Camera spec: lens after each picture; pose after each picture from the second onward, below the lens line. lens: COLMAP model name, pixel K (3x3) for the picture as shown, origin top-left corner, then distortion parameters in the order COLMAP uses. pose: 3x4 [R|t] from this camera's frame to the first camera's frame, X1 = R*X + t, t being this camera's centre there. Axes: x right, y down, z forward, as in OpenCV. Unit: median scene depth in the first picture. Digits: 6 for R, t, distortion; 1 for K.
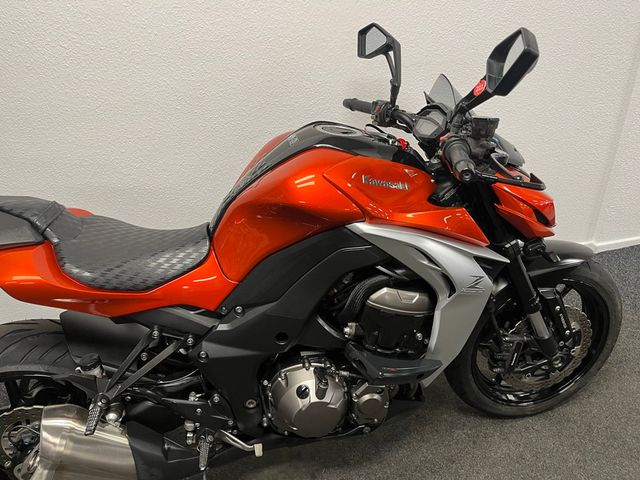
lens RADIAL K [[480.2, 0, 318.4], [0, 480.2, 236.9], [0, 0, 1]] dist [0.086630, -0.115082]
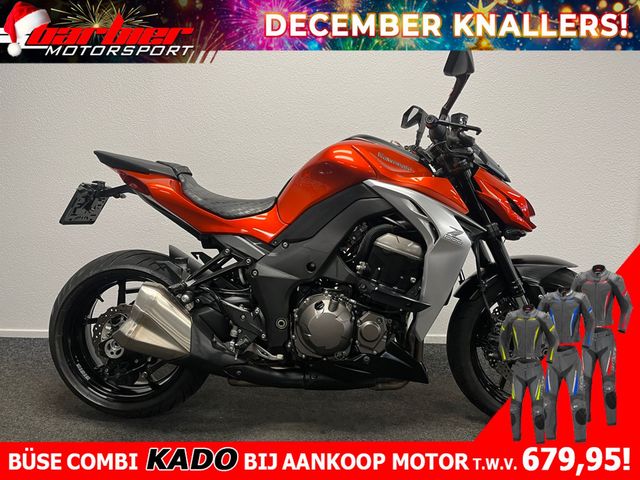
lens RADIAL K [[480.2, 0, 318.4], [0, 480.2, 236.9], [0, 0, 1]] dist [0.086630, -0.115082]
pose [[0.972759, 0.096156, -0.210938, 0.226449], [-0.169395, 0.916019, -0.363614, 0.628754], [0.158259, 0.389441, 0.907353, -0.276387]]
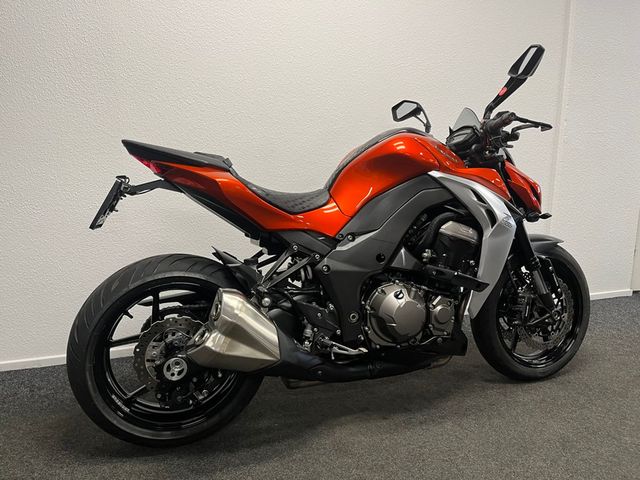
lens RADIAL K [[480.3, 0, 320.0], [0, 480.3, 231.6], [0, 0, 1]] dist [0.093302, -0.112227]
pose [[0.985642, 0.042591, 0.163388, -0.482561], [0.022899, 0.925007, -0.379260, 0.665765], [-0.167288, 0.377556, 0.910750, -0.269268]]
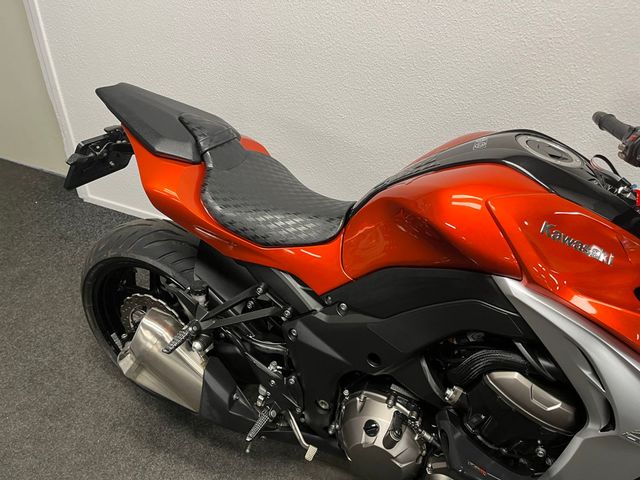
lens RADIAL K [[480.2, 0, 318.4], [0, 480.2, 236.9], [0, 0, 1]] dist [0.086630, -0.115082]
pose [[0.824525, 0.394026, -0.406081, 0.105099], [-0.363703, 0.918849, 0.153094, -0.085746], [0.433450, 0.021463, 0.900922, 0.183423]]
